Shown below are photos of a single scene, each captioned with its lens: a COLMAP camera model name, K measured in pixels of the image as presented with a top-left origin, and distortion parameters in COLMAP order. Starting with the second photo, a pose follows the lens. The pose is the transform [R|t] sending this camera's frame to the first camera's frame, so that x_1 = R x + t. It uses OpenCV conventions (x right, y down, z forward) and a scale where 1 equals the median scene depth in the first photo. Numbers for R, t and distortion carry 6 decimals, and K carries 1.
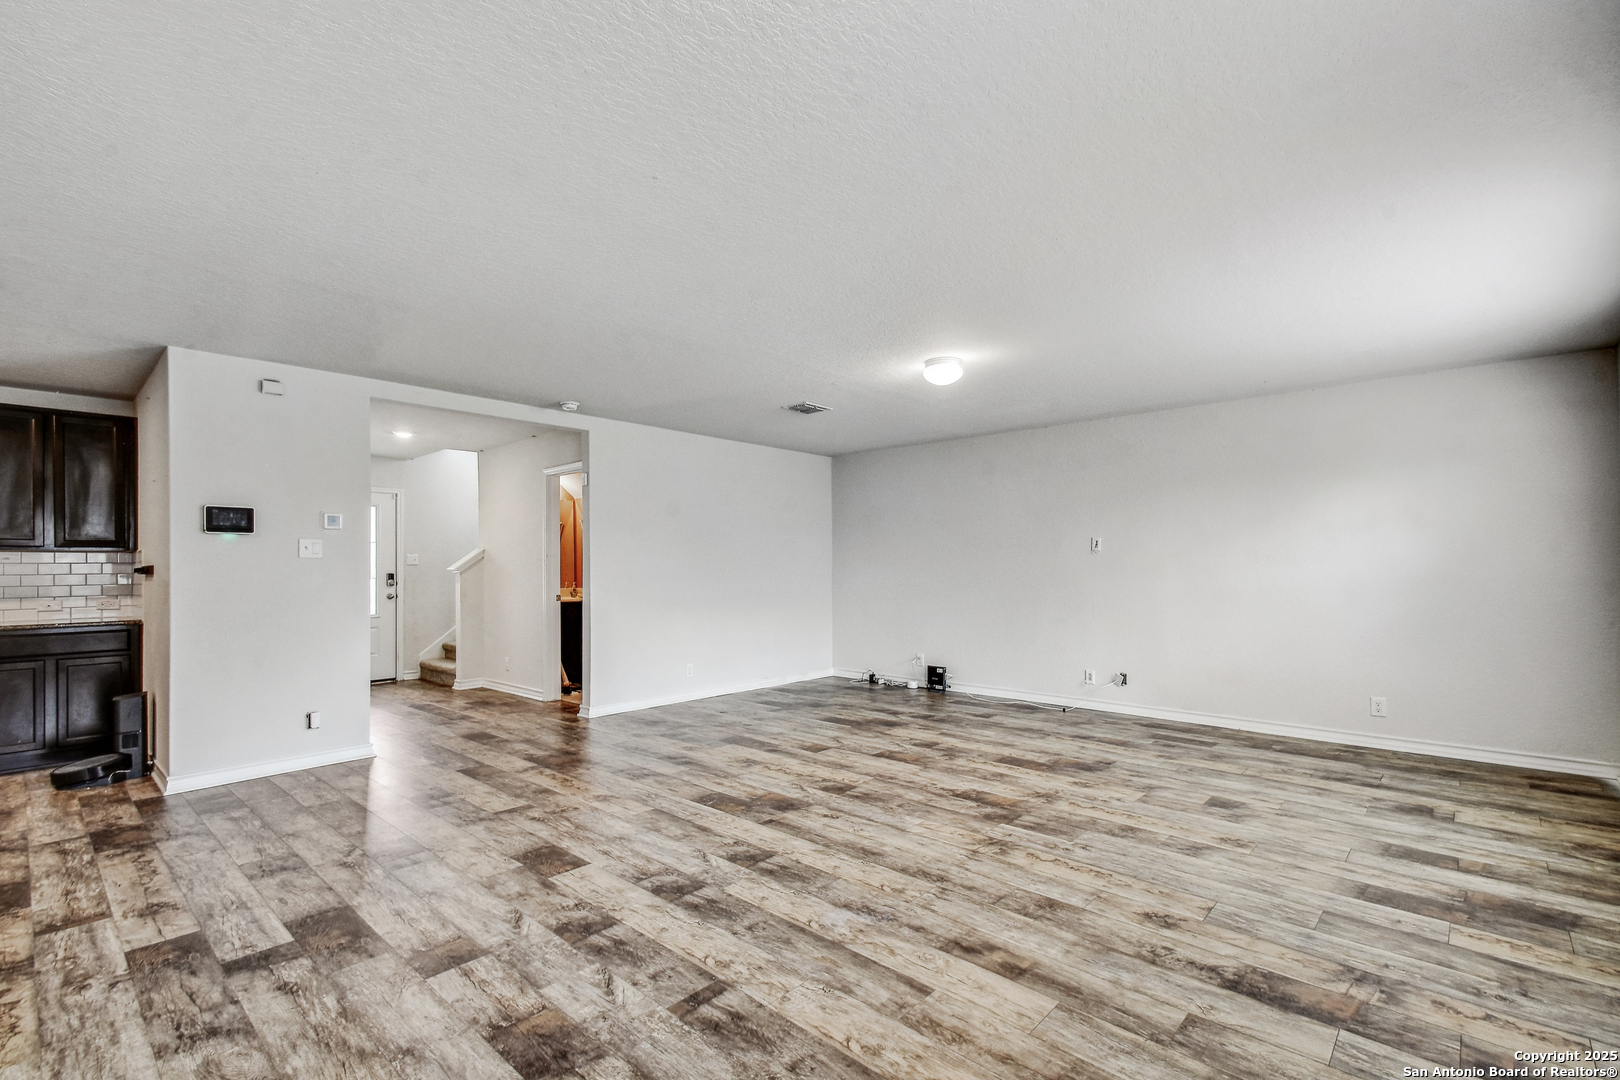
lens RADIAL K [[714.3, 0, 816.2], [0, 714.3, 564.5], [0, 0, 1]] dist [0.009623, -0.000877]
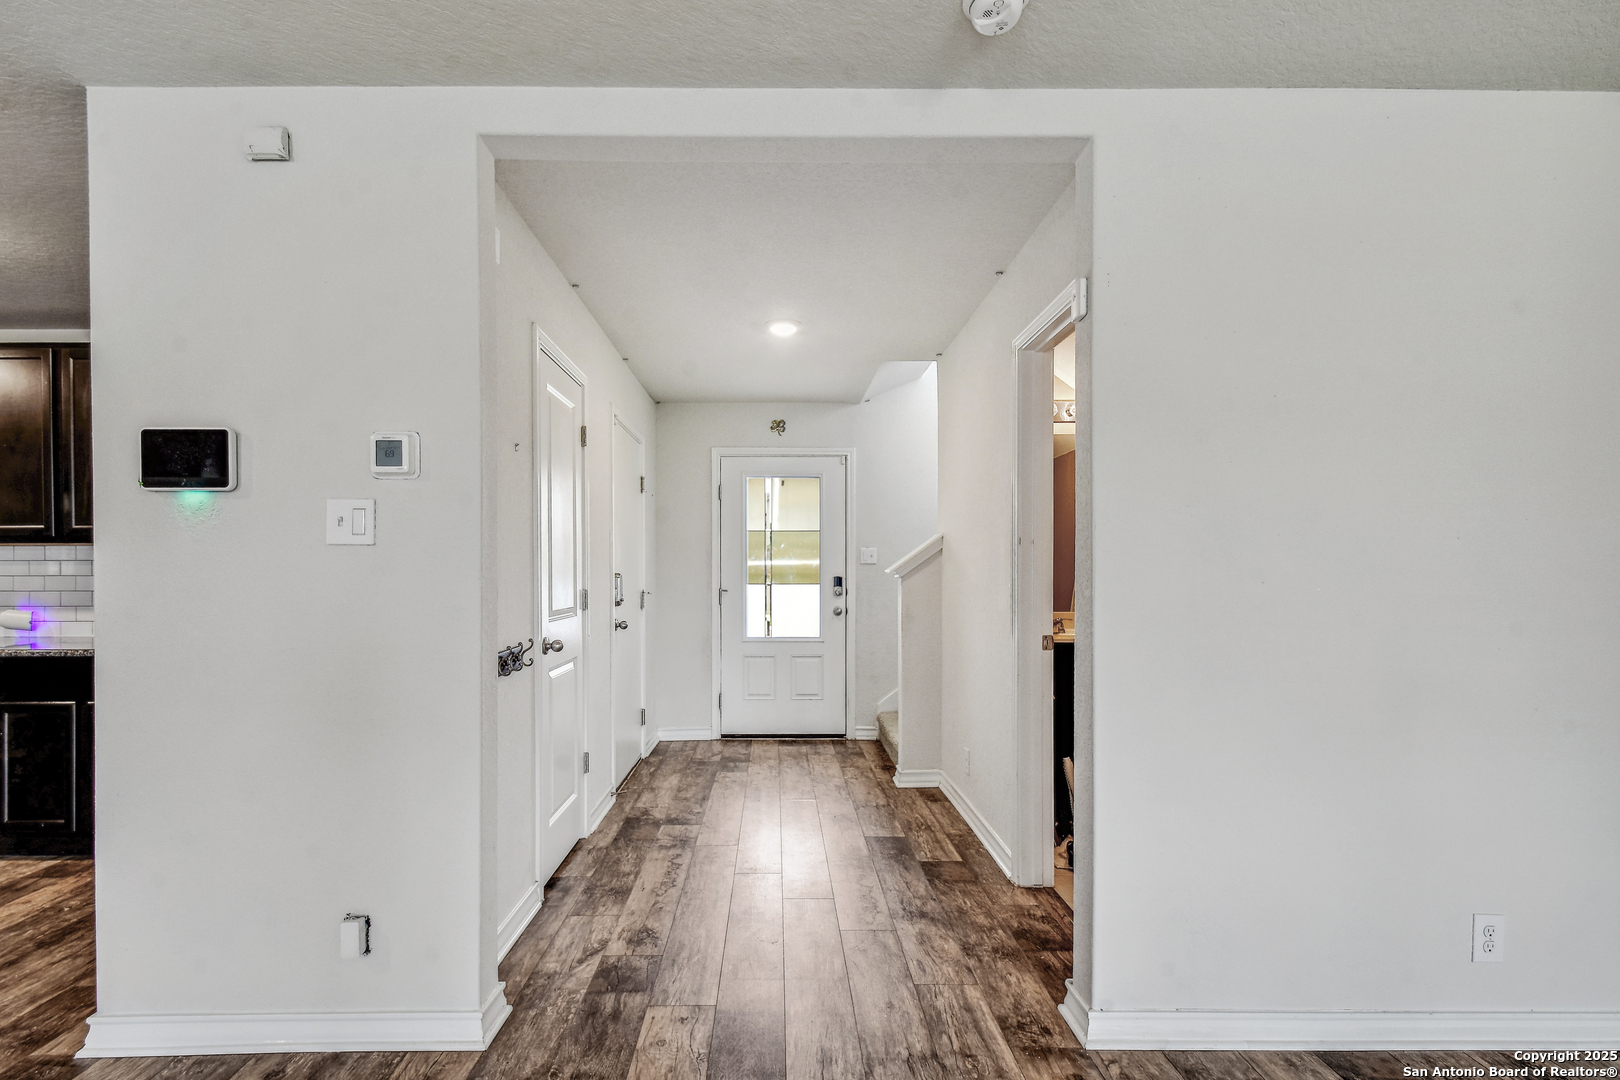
lens RADIAL K [[714.3, 0, 804.2], [0, 714.3, 571.6], [0, 0, 1]] dist [0.009623, -0.000877]
pose [[0.671358, 0.008141, -0.741088, -0.136425], [-0.001658, 0.999954, 0.009483, 0.001556], [0.741131, -0.005137, 0.671340, 0.580070]]
